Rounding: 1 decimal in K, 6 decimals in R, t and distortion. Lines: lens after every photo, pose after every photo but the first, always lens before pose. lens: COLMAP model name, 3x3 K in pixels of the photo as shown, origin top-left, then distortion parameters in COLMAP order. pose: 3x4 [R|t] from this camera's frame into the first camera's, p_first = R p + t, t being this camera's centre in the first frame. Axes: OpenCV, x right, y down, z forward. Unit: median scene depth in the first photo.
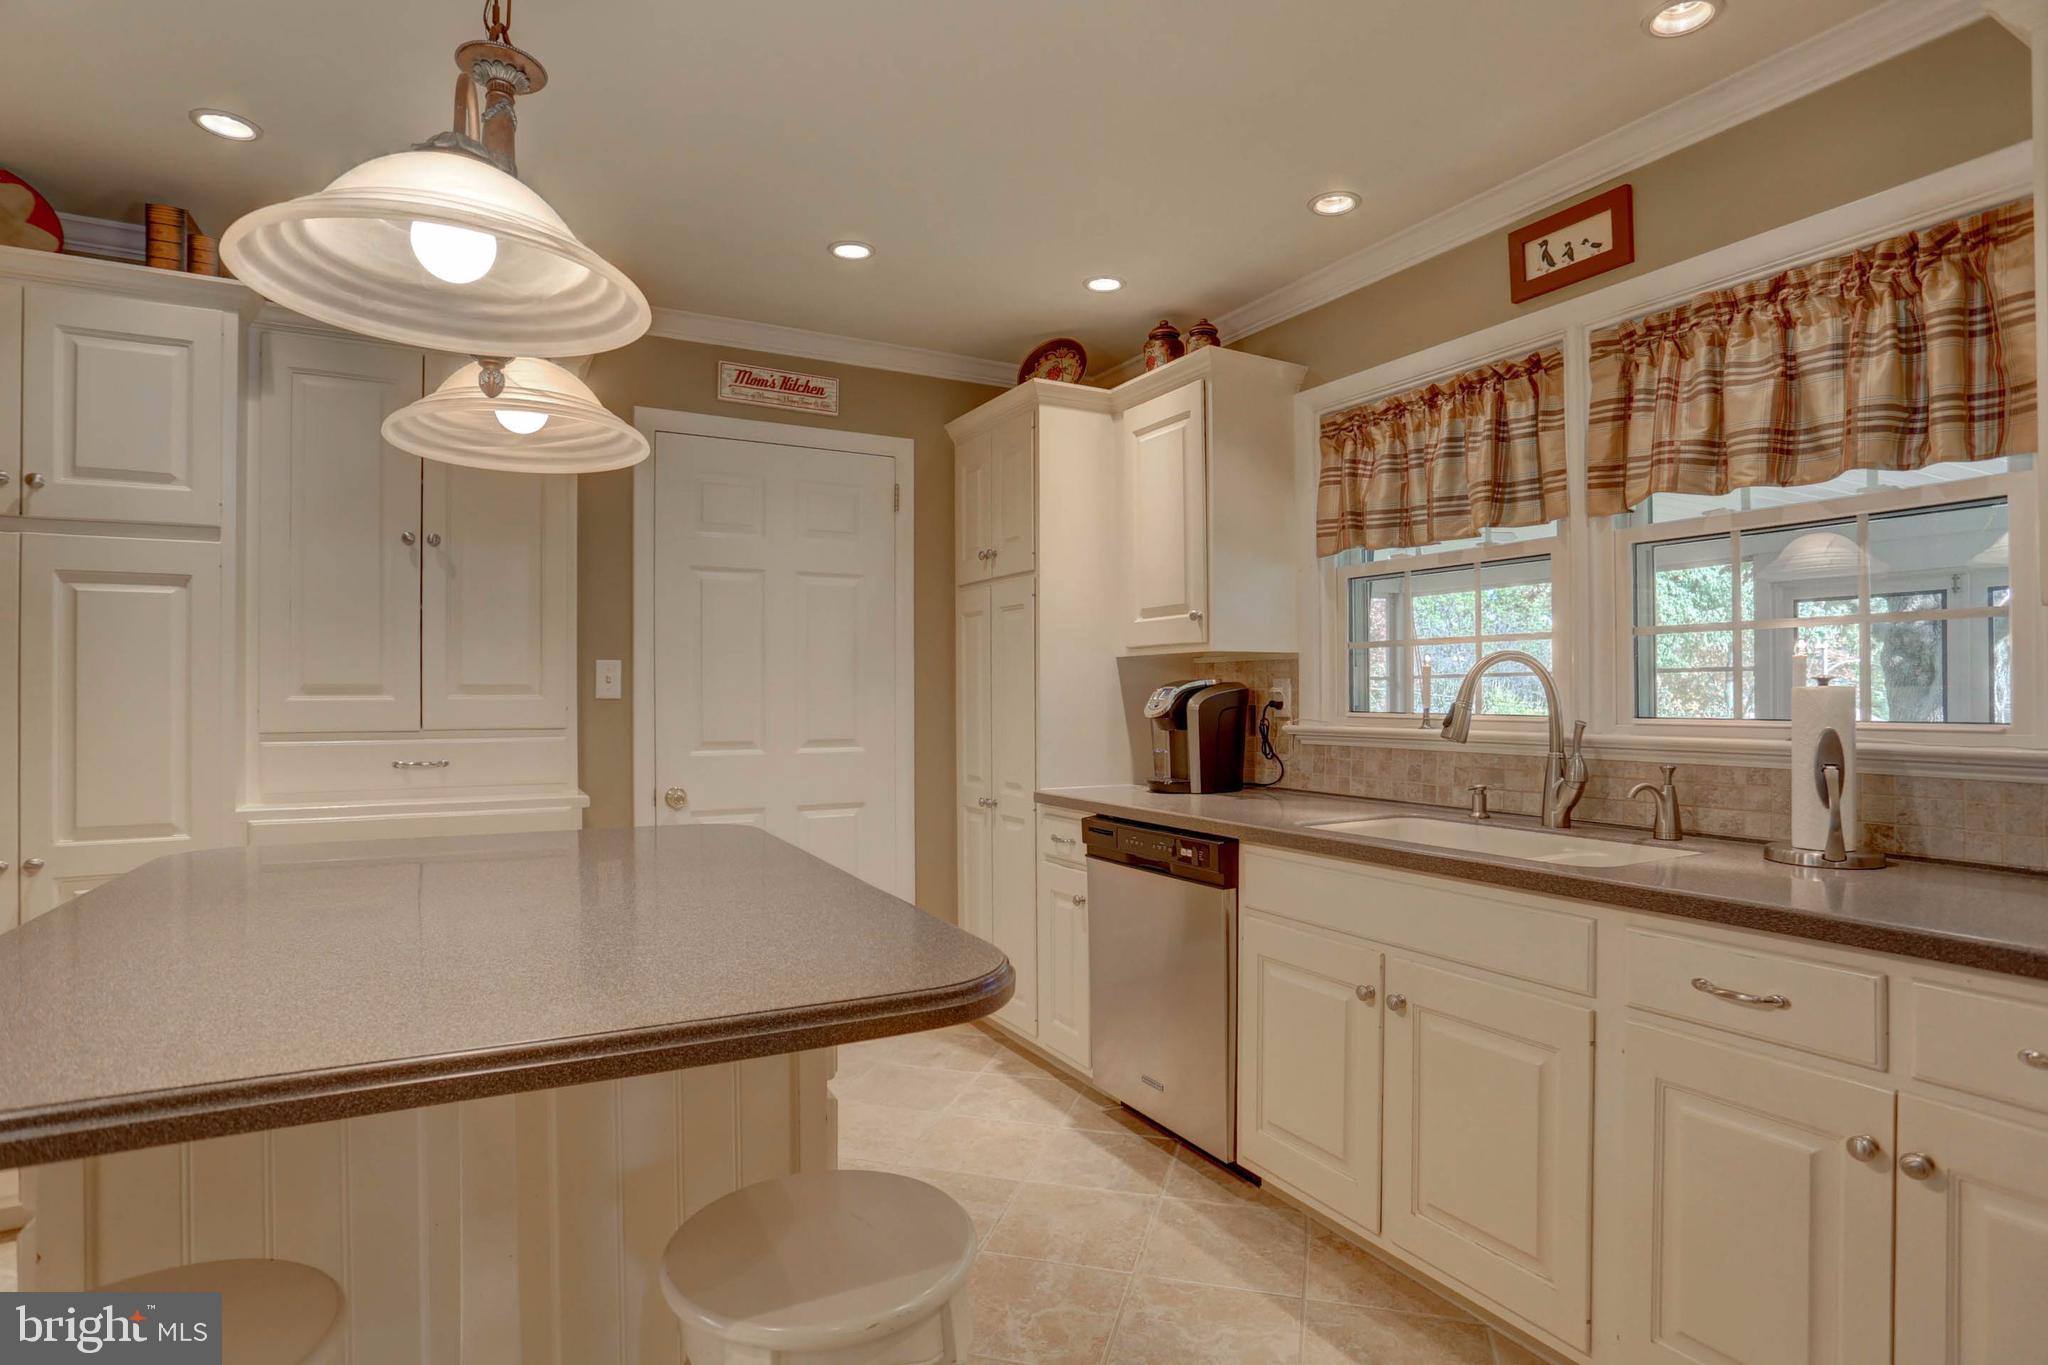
lens RADIAL K [[1055.0, 0, 1024.0], [0, 1055.0, 682.5], [0, 0, 1]] dist [-0.083376, 0.037175]
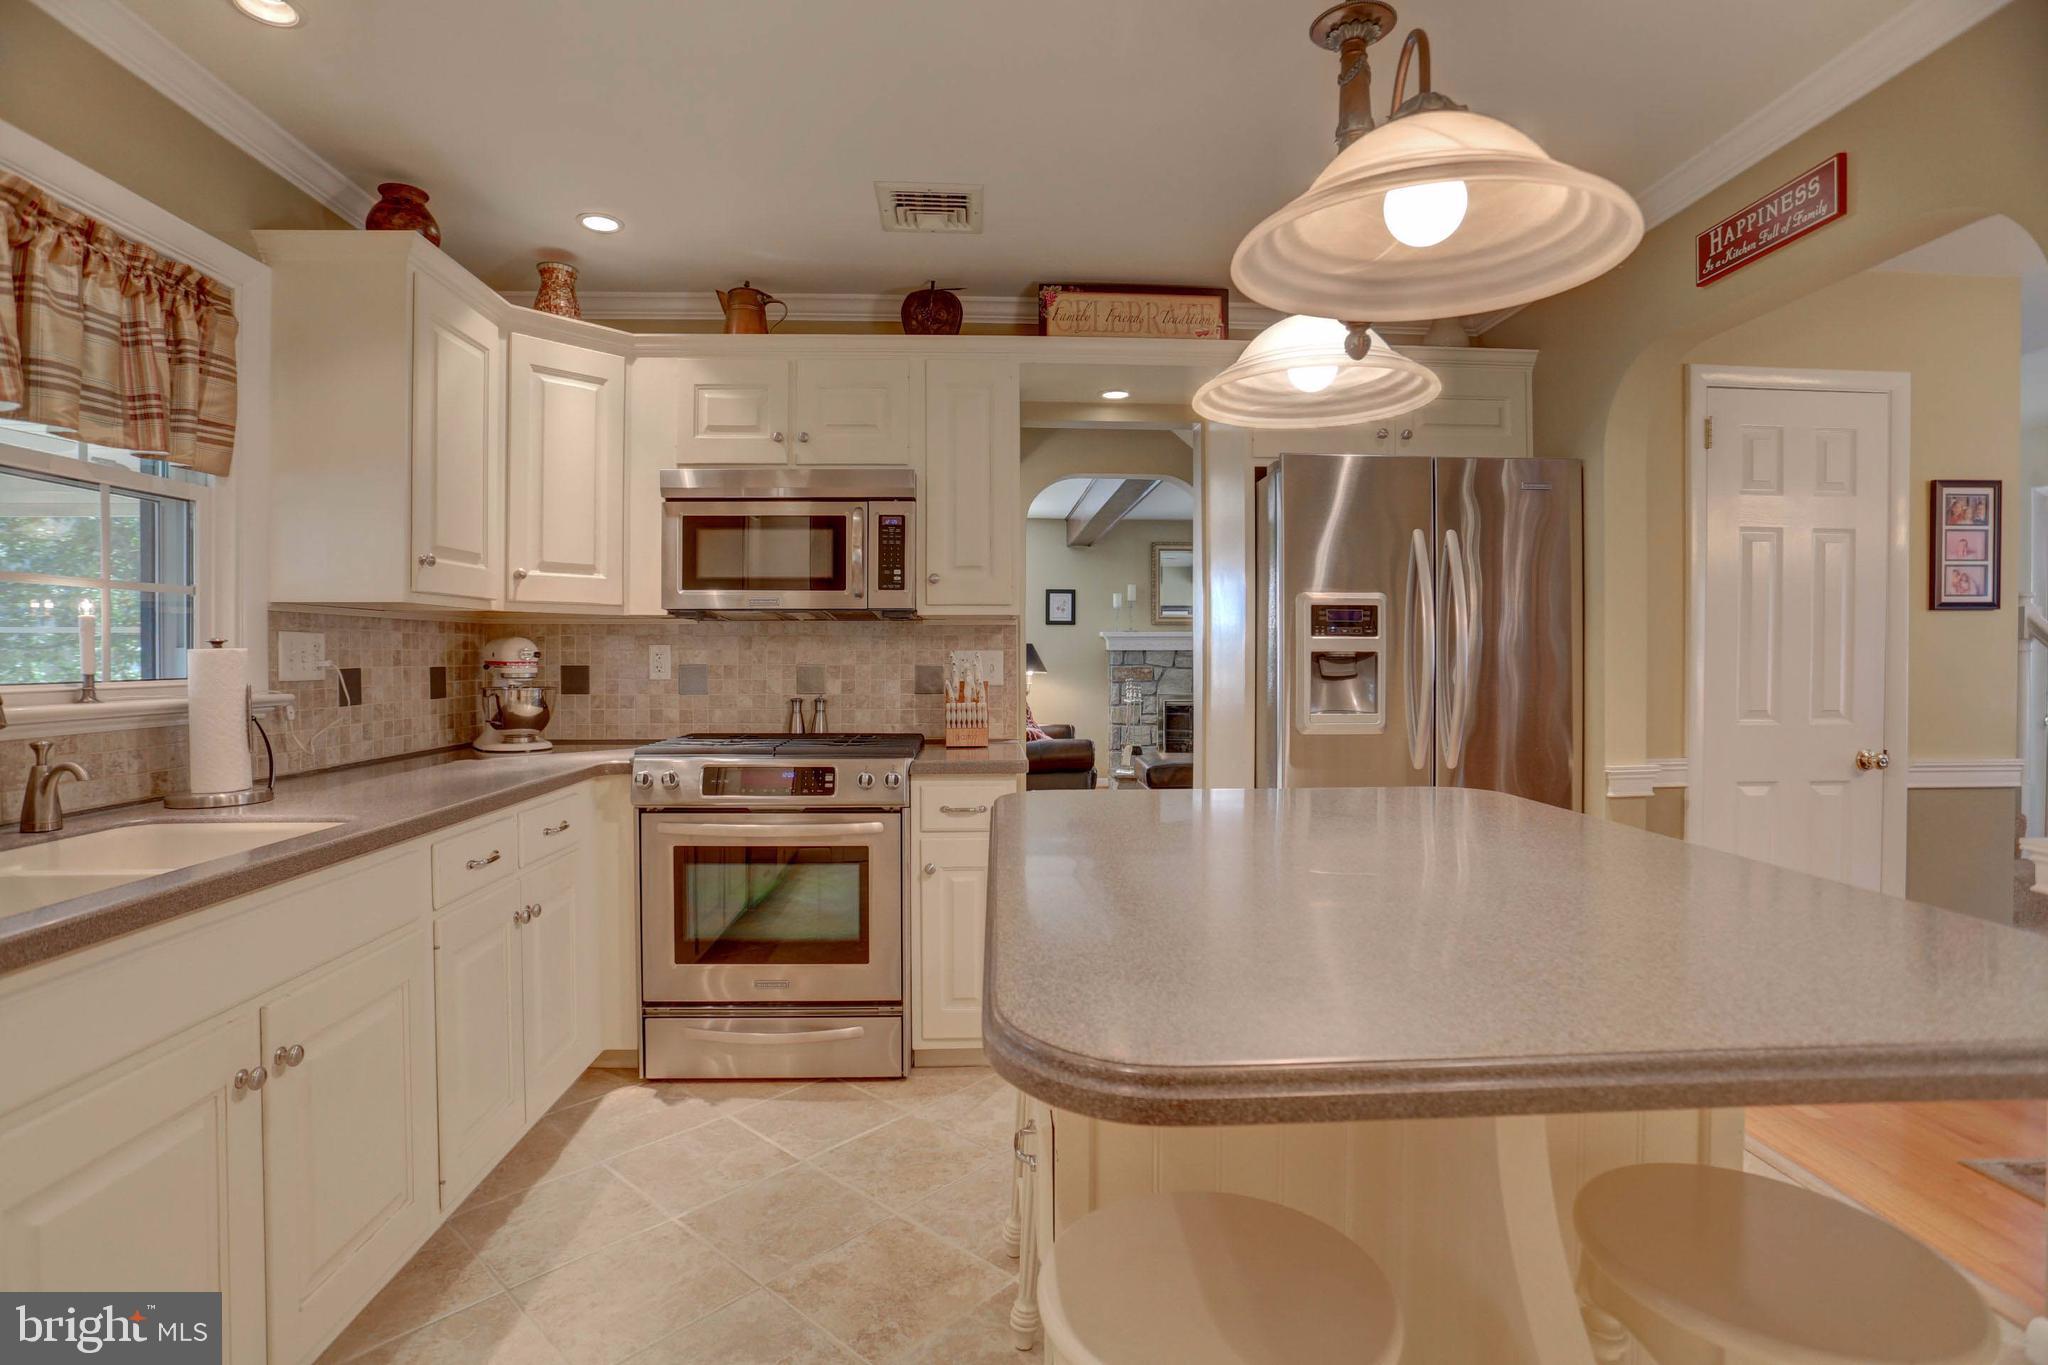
lens RADIAL K [[997.9, 0, 1020.9], [0, 997.9, 657.2], [0, 0, 1]] dist [-0.000324, -0.000041]
pose [[-0.903269, 0.004360, 0.429053, -0.384099], [0.001028, 0.999967, -0.007997, 0.018582], [-0.429074, -0.006783, -0.903244, 1.246888]]
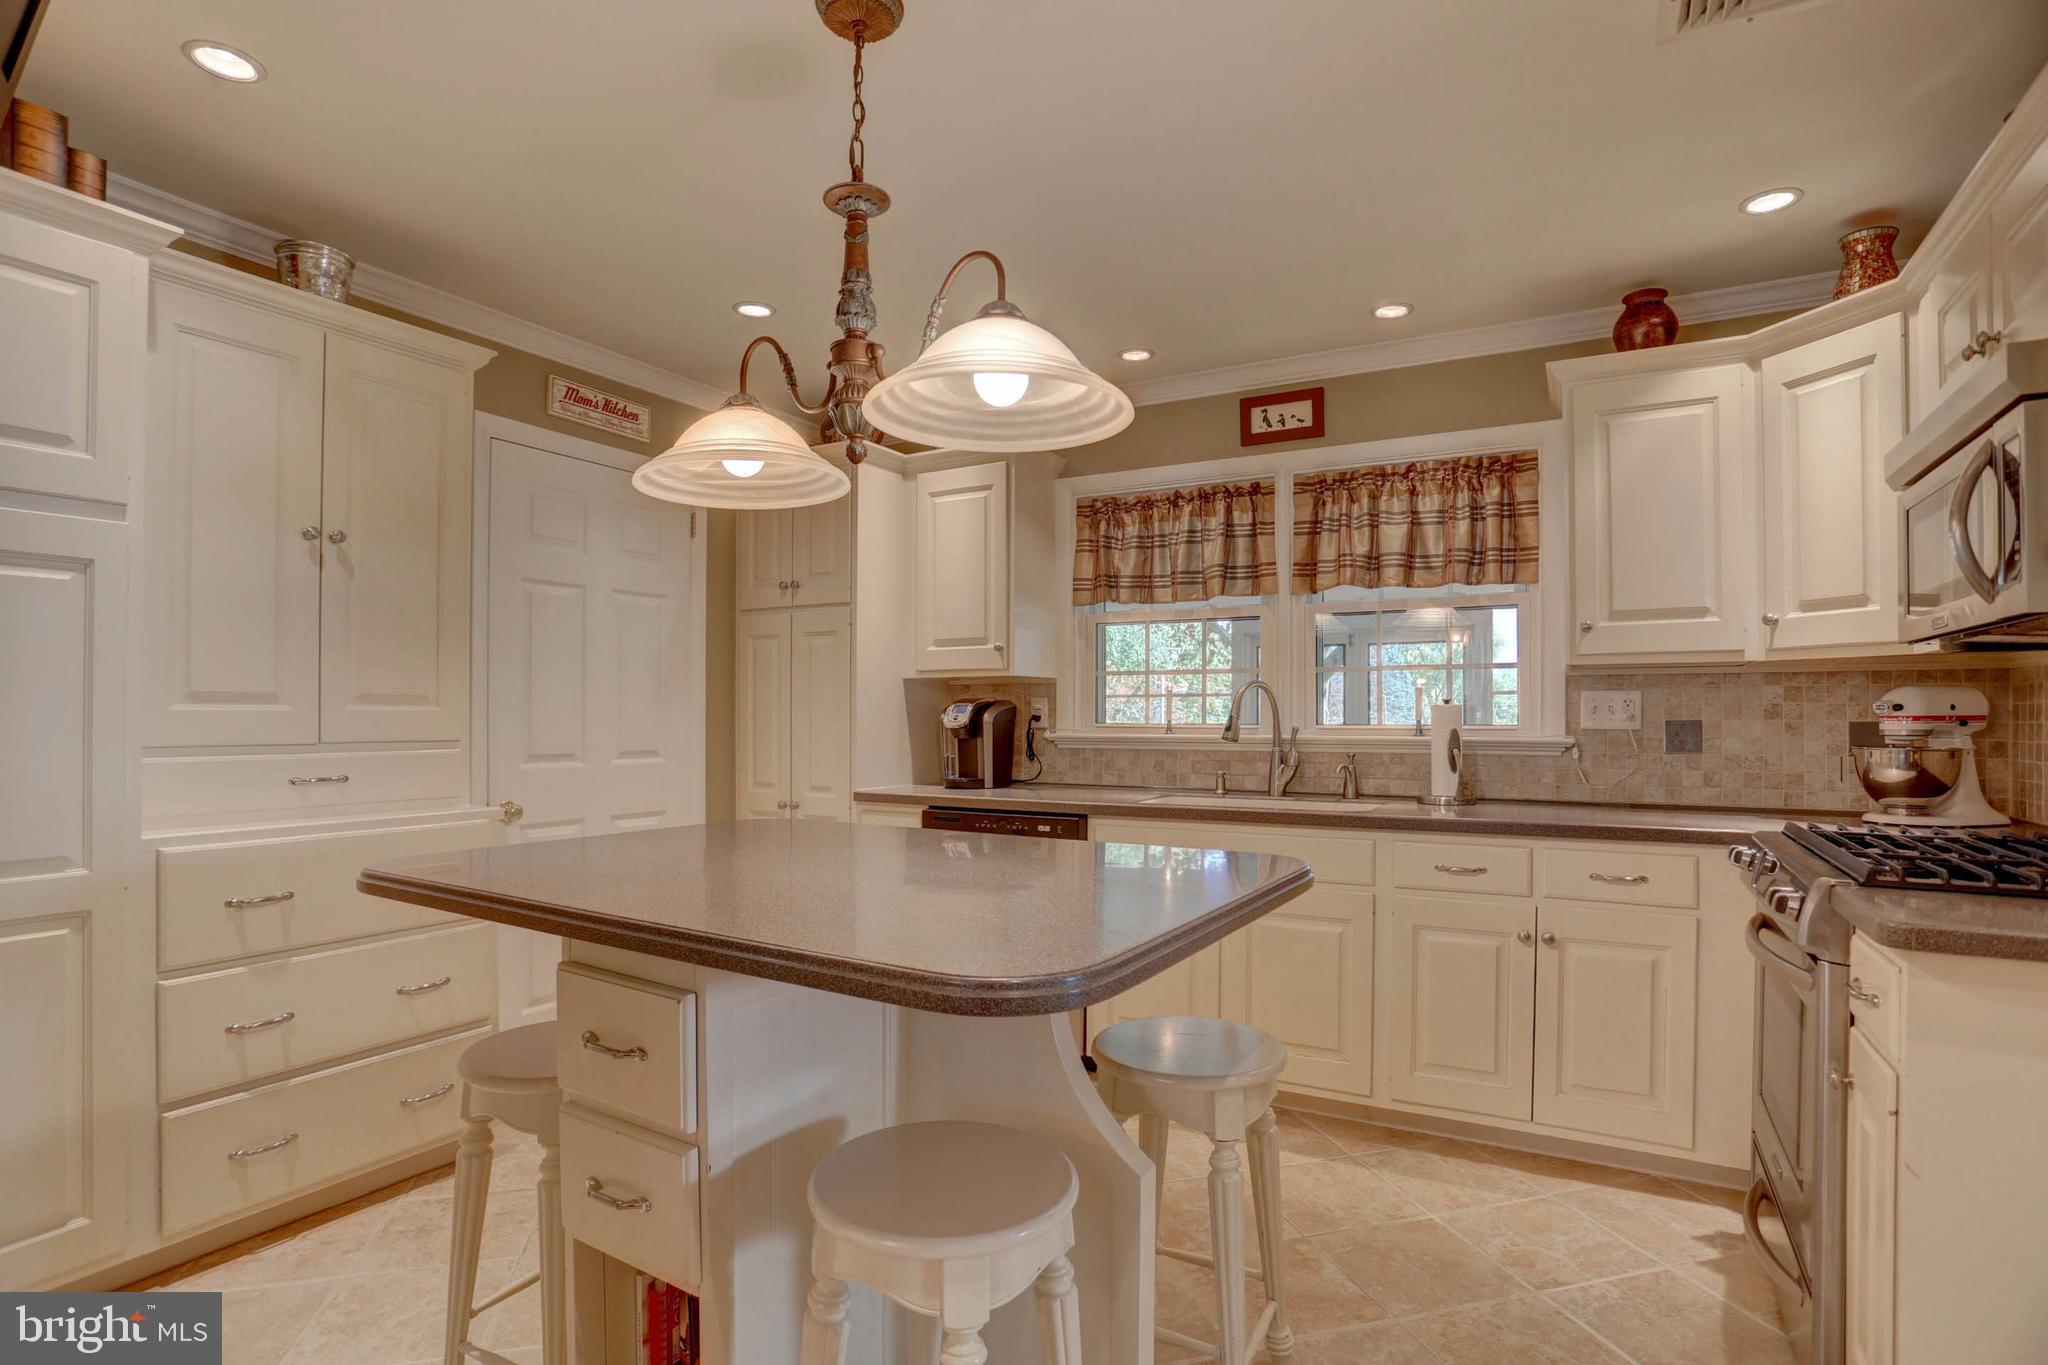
lens RADIAL K [[1055.0, 0, 1024.0], [0, 1055.0, 682.5], [0, 0, 1]] dist [-0.083376, 0.037175]
pose [[0.850450, 0.018625, 0.525725, -0.613008], [-0.007990, 0.999715, -0.022492, 0.009130], [-0.525995, 0.014928, 0.850357, -0.121951]]
